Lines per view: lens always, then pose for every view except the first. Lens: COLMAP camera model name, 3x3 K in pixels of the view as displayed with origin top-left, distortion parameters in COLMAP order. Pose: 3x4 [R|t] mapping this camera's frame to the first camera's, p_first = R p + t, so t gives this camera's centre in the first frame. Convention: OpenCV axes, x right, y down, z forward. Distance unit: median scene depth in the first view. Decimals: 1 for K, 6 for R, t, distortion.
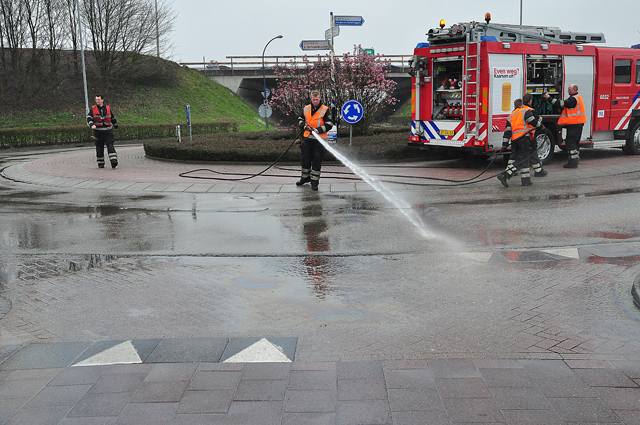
lens RADIAL K [[660.2, 0, 321.2], [0, 660.2, 211.6], [0, 0, 1]] dist [0.016677, 0.000000]
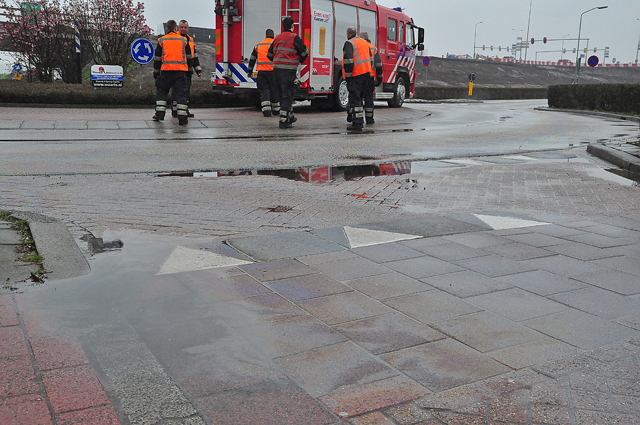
lens RADIAL K [[660.2, 0, 320.9], [0, 660.2, 213.9], [0, 0, 1]] dist [0.016677, 0.000000]
pose [[0.871026, -0.054781, 0.488173, -0.216393], [0.037208, 0.998265, 0.045632, 0.043486], [-0.489826, -0.021583, 0.871553, 0.094730]]
